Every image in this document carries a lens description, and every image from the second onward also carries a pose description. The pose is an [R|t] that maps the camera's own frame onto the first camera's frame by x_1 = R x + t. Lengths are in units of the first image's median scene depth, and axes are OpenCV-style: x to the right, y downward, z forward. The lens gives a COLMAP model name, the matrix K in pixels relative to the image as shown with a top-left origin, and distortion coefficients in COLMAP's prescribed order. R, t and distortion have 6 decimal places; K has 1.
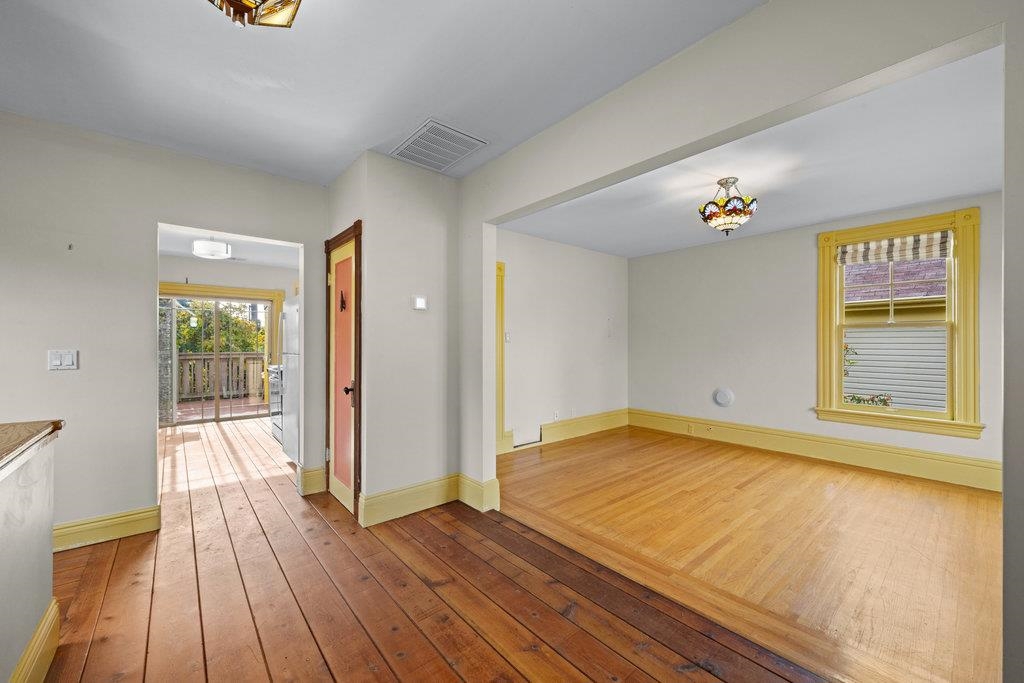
lens RADIAL K [[403.3, 0, 517.6], [0, 403.3, 344.1], [0, 0, 1]] dist [0.006175, -0.000214]
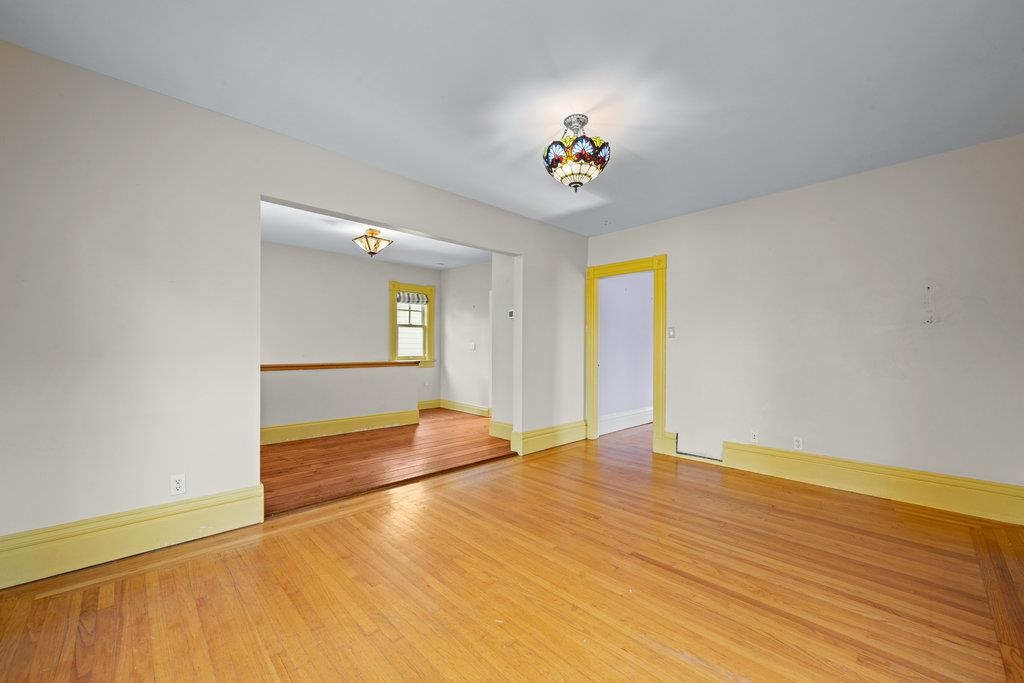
lens RADIAL K [[403.3, 0, 515.6], [0, 403.3, 347.3], [0, 0, 1]] dist [0.006175, -0.000214]
pose [[0.059640, 0.002674, -0.998216, 1.514090], [-0.006967, 0.999973, 0.002262, 0.029496], [0.998196, 0.006819, 0.059657, 0.982310]]
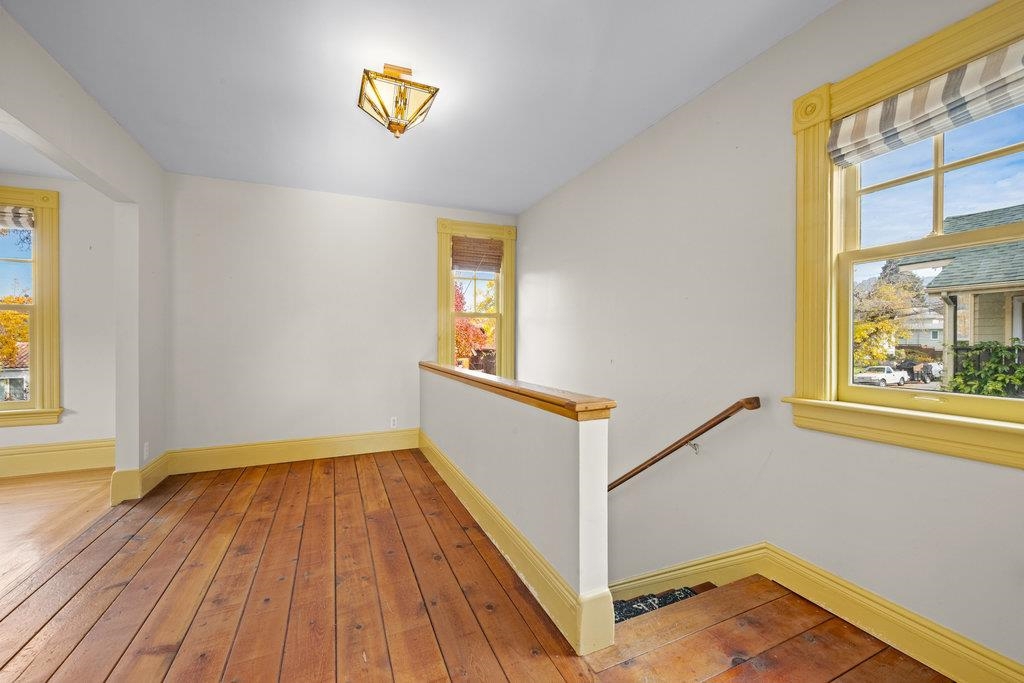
lens RADIAL K [[403.3, 0, 508.3], [0, 403.3, 342.0], [0, 0, 1]] dist [0.006175, -0.000214]
pose [[-0.955993, -0.001256, 0.293387, -0.749267], [0.001135, 0.999968, 0.007977, 0.025876], [-0.293387, 0.007959, -0.955961, 1.131385]]
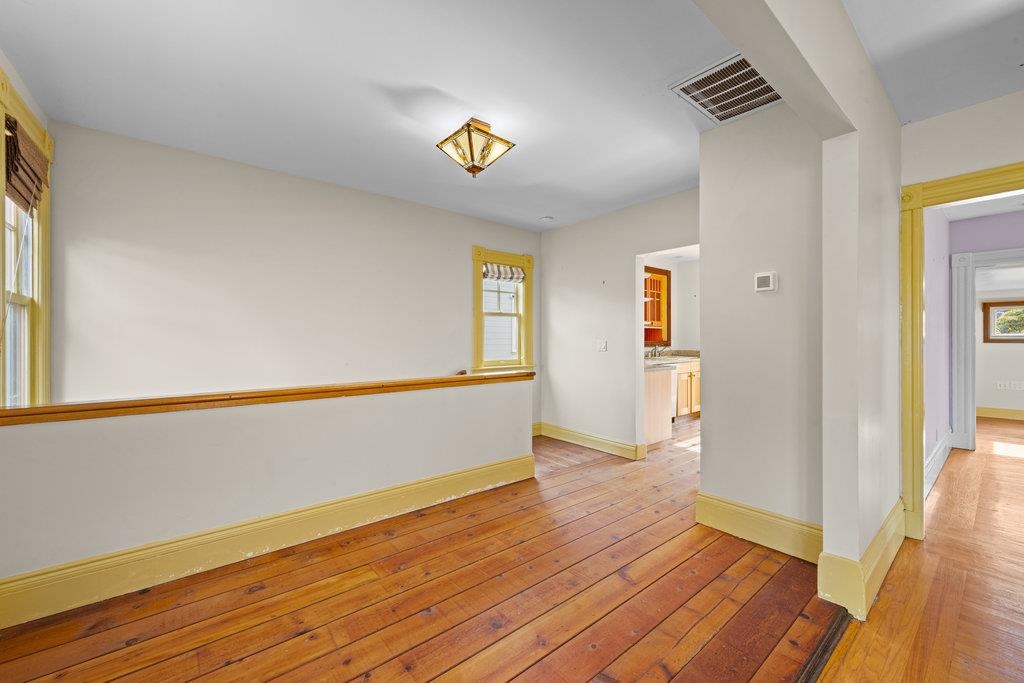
lens RADIAL K [[403.3, 0, 514.5], [0, 403.3, 338.2], [0, 0, 1]] dist [0.006175, -0.000214]
pose [[-0.028023, -0.002585, -0.999604, 0.605276], [0.001148, 0.999996, -0.002618, 0.007392], [0.999607, -0.001221, -0.028020, 0.567698]]
